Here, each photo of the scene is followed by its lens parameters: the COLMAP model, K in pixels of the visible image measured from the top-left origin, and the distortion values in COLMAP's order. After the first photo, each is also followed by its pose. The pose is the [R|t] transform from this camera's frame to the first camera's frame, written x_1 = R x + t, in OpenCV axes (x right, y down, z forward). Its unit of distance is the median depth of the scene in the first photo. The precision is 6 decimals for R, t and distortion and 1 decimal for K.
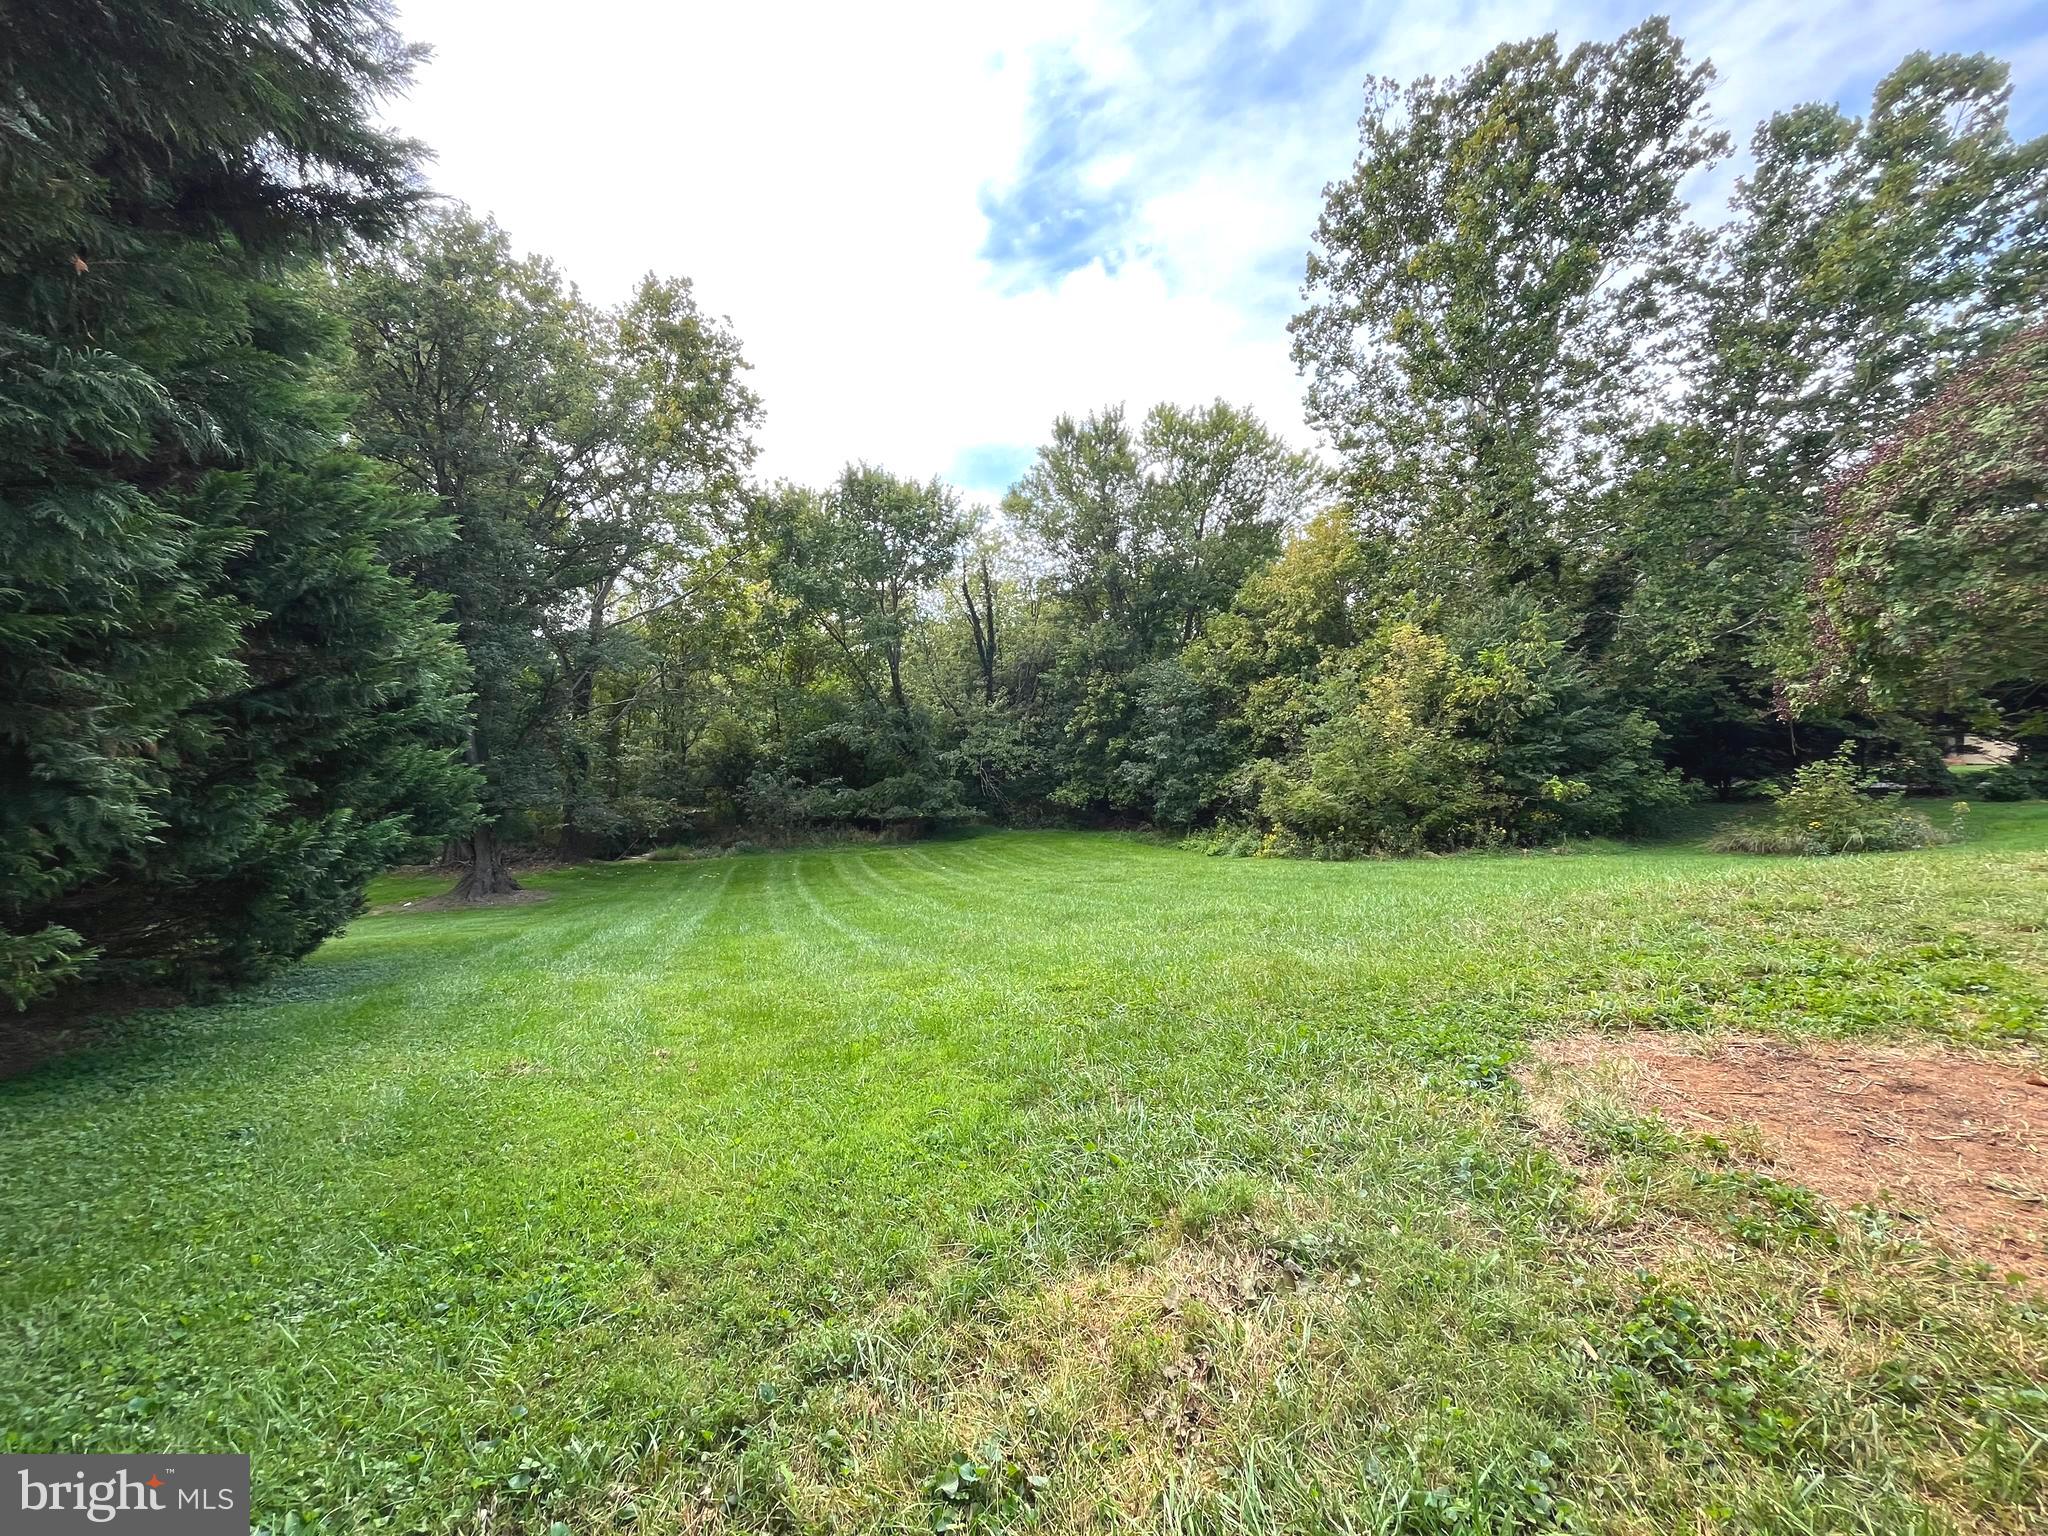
lens RADIAL K [[827.1, 0, 1015.4], [0, 827.1, 770.5], [0, 0, 1]] dist [-0.002812, -0.000167]
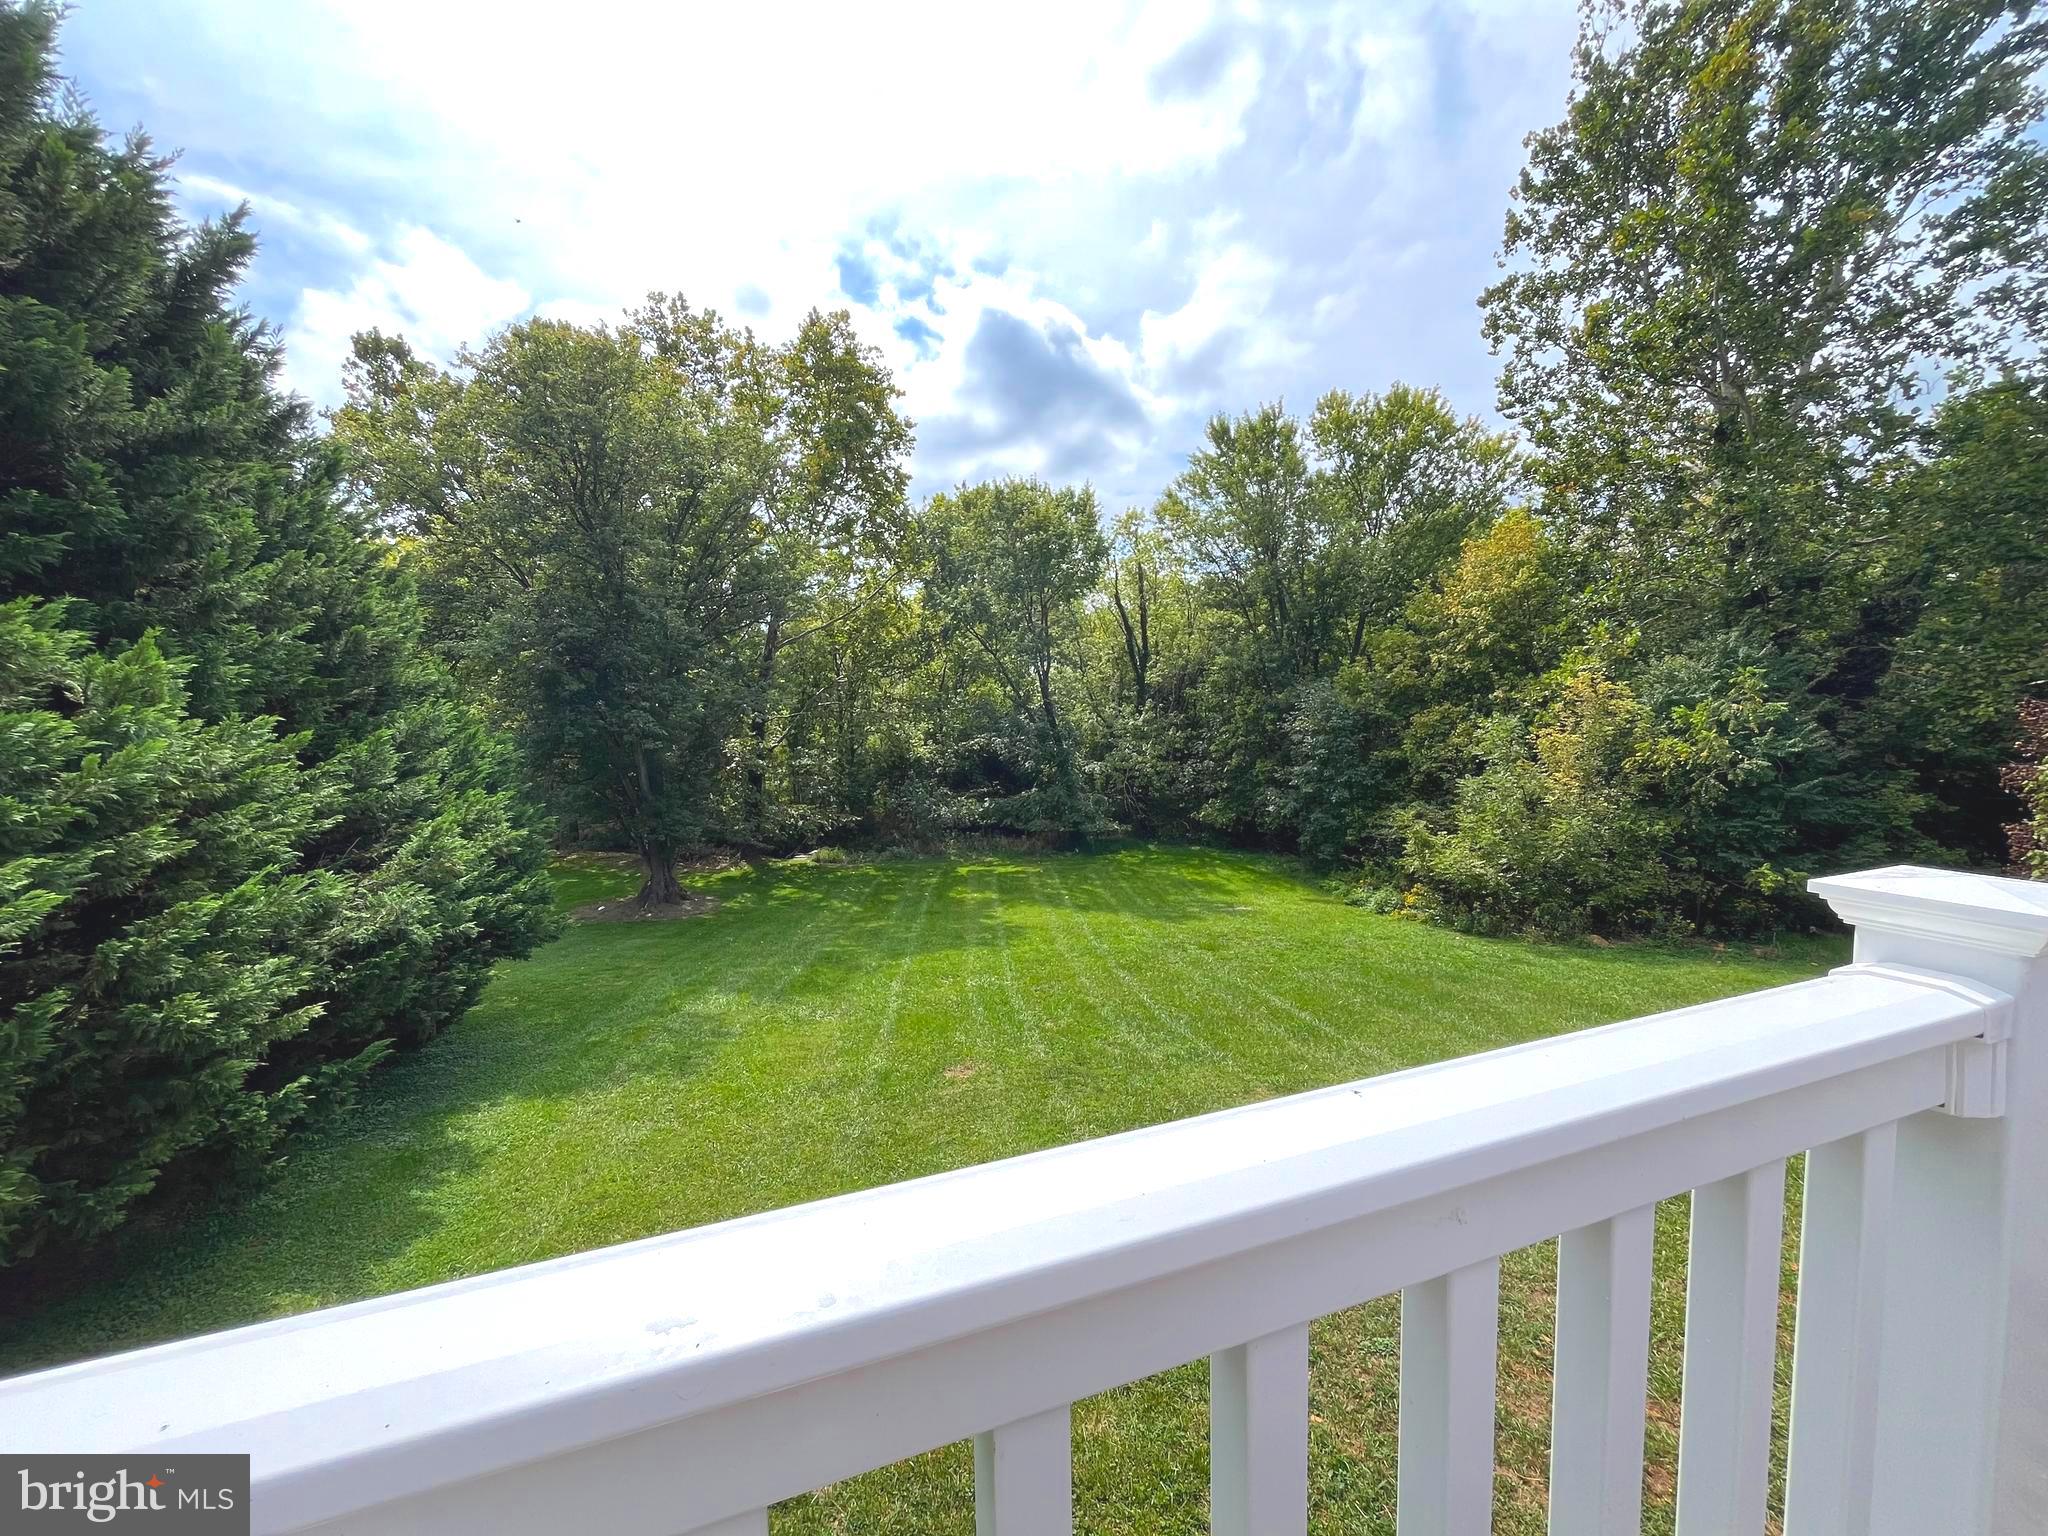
lens RADIAL K [[827.1, 0, 1009.8], [0, 827.1, 776.4], [0, 0, 1]] dist [-0.002812, -0.000167]
pose [[0.970548, 0.031211, -0.238879, 0.073210], [-0.018970, 0.998394, 0.053372, -0.072890], [0.240161, -0.047269, 0.969582, 0.011455]]
